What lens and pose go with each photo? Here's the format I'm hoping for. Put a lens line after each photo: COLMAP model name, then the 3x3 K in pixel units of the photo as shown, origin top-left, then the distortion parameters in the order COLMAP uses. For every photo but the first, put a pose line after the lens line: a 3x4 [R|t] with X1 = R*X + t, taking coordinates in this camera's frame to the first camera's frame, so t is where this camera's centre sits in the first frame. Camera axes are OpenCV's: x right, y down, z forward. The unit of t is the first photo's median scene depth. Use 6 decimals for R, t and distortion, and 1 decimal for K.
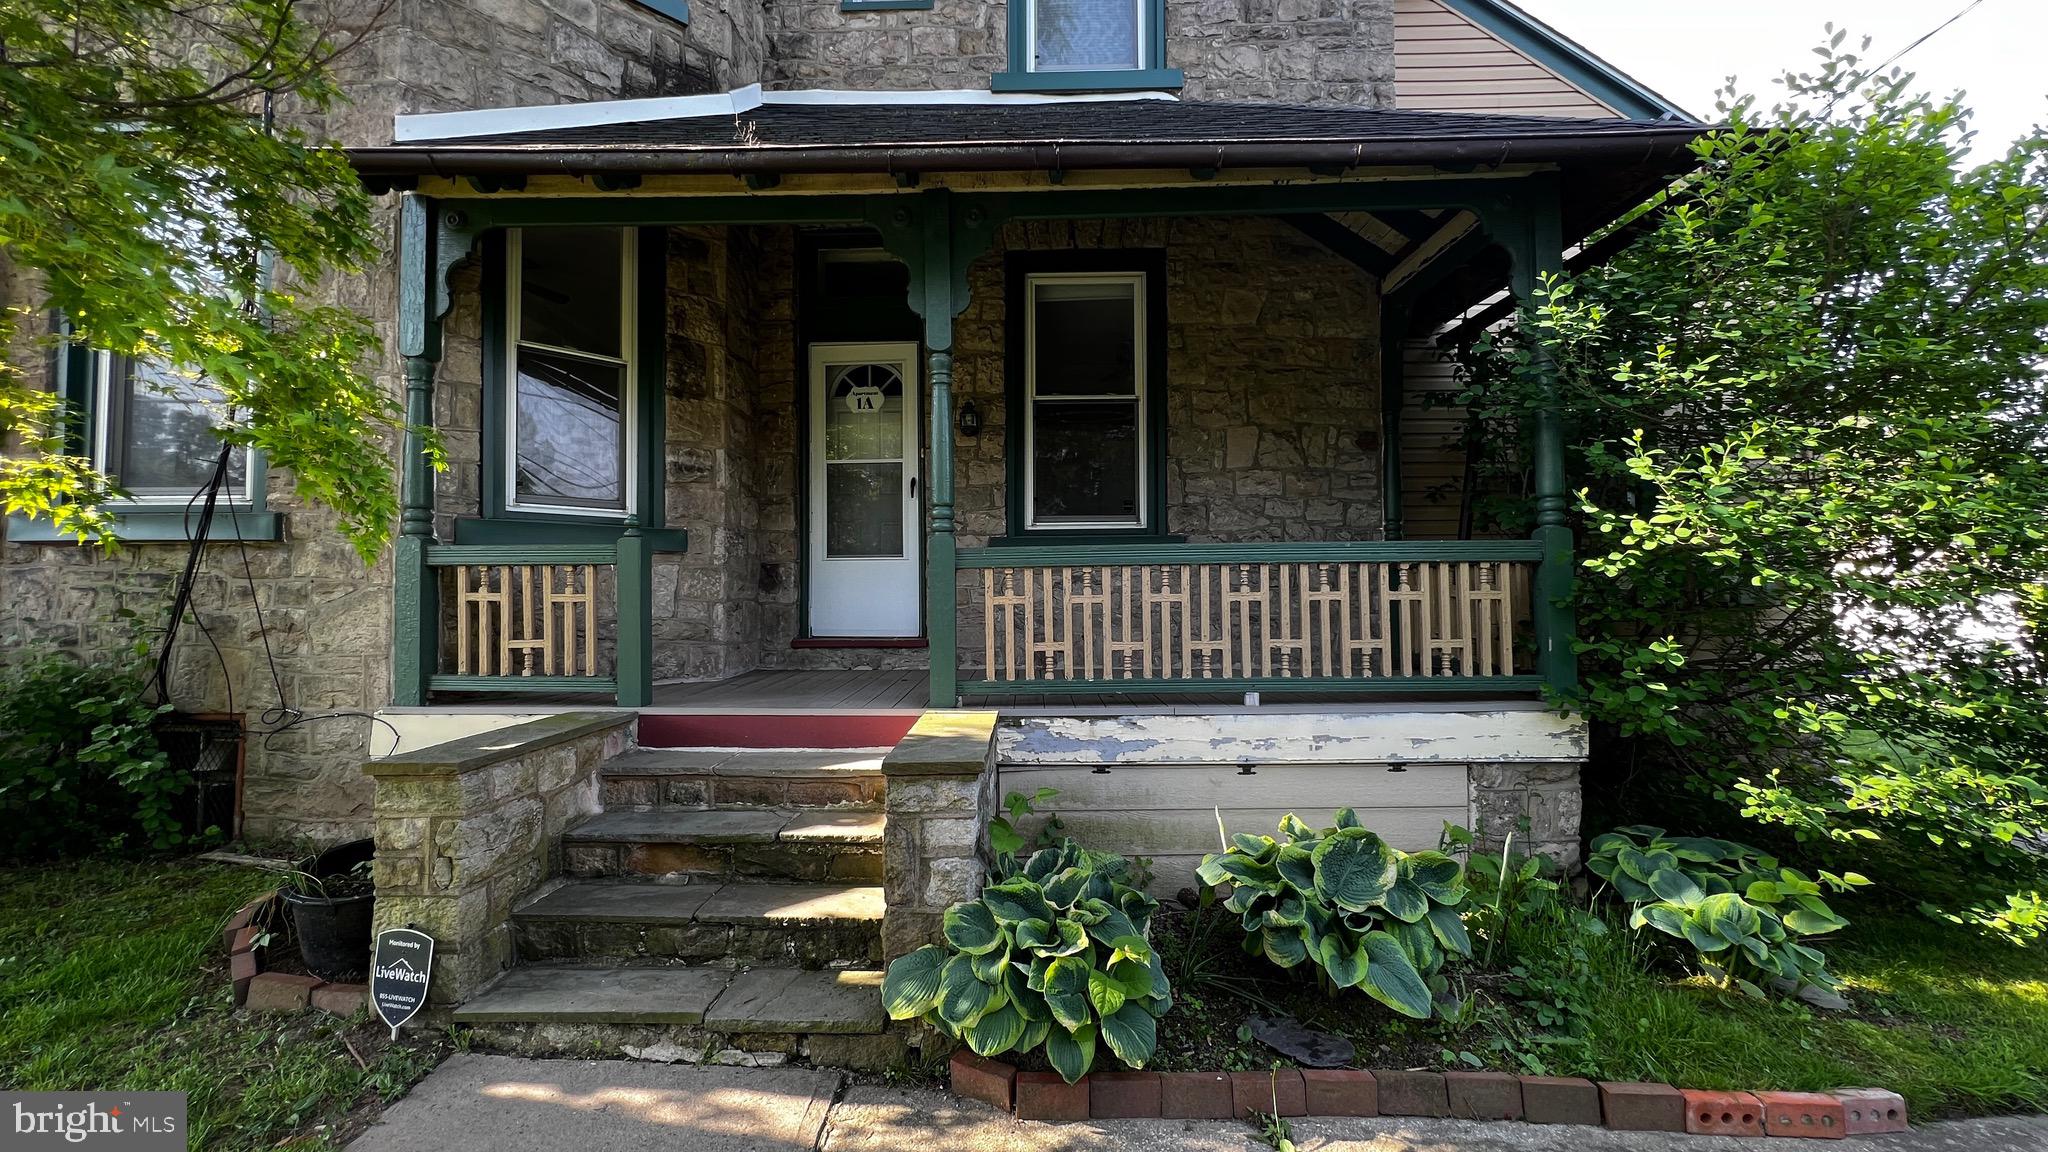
lens RADIAL K [[824.5, 0, 1017.4], [0, 824.5, 570.9], [0, 0, 1]] dist [0.002189, 0.000189]
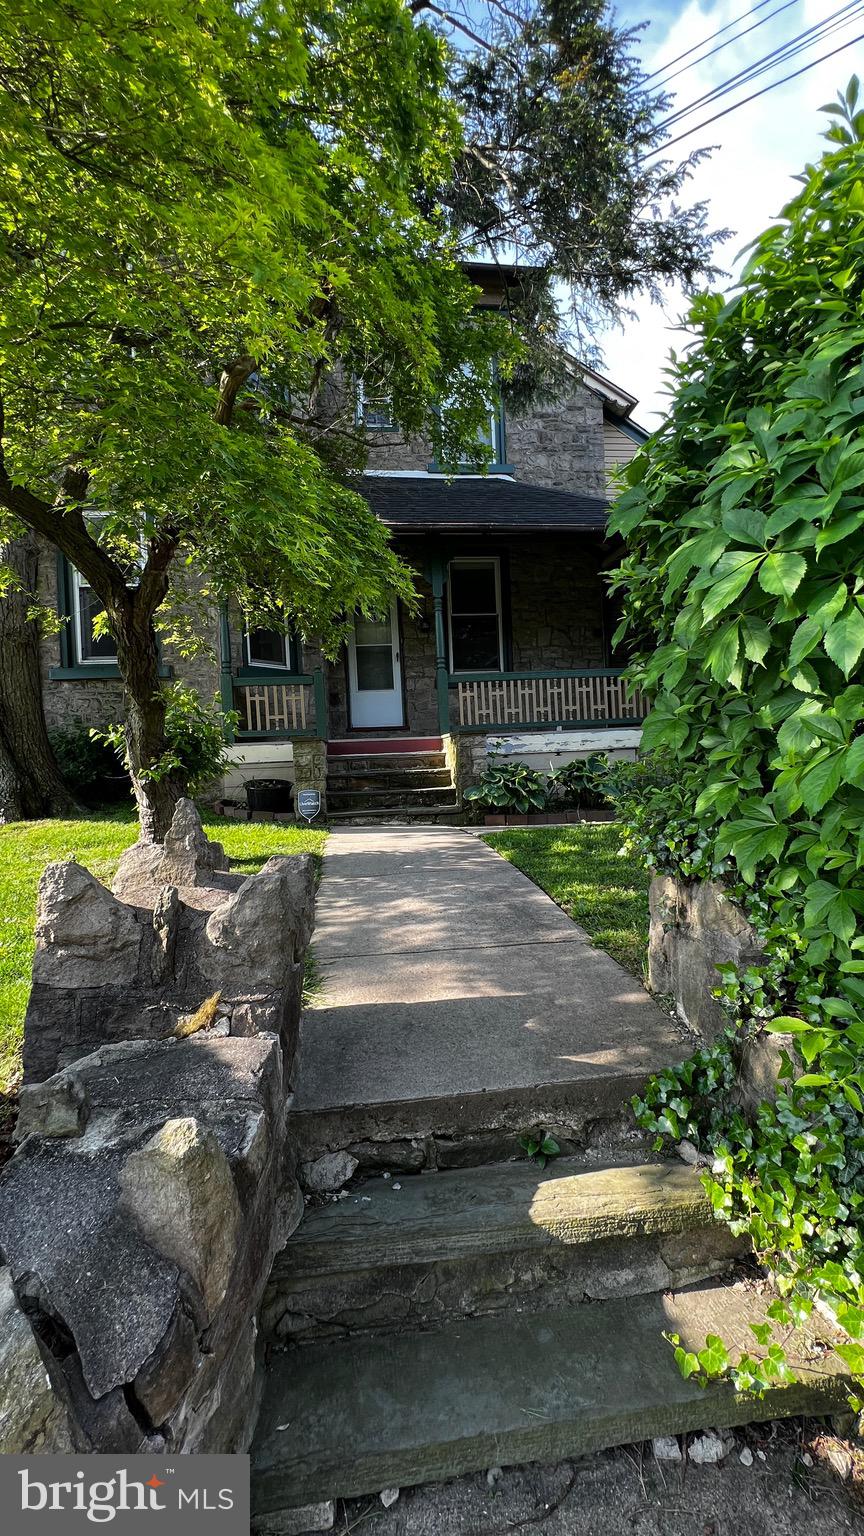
lens RADIAL K [[618.3, 0, 434.9], [0, 618.3, 770.6], [0, 0, 1]] dist [0.002189, 0.000189]
pose [[0.988748, -0.041700, 0.143662, -0.395095], [0.035442, 0.998319, 0.045851, 0.178556], [-0.145332, -0.040243, 0.988564, -0.901157]]
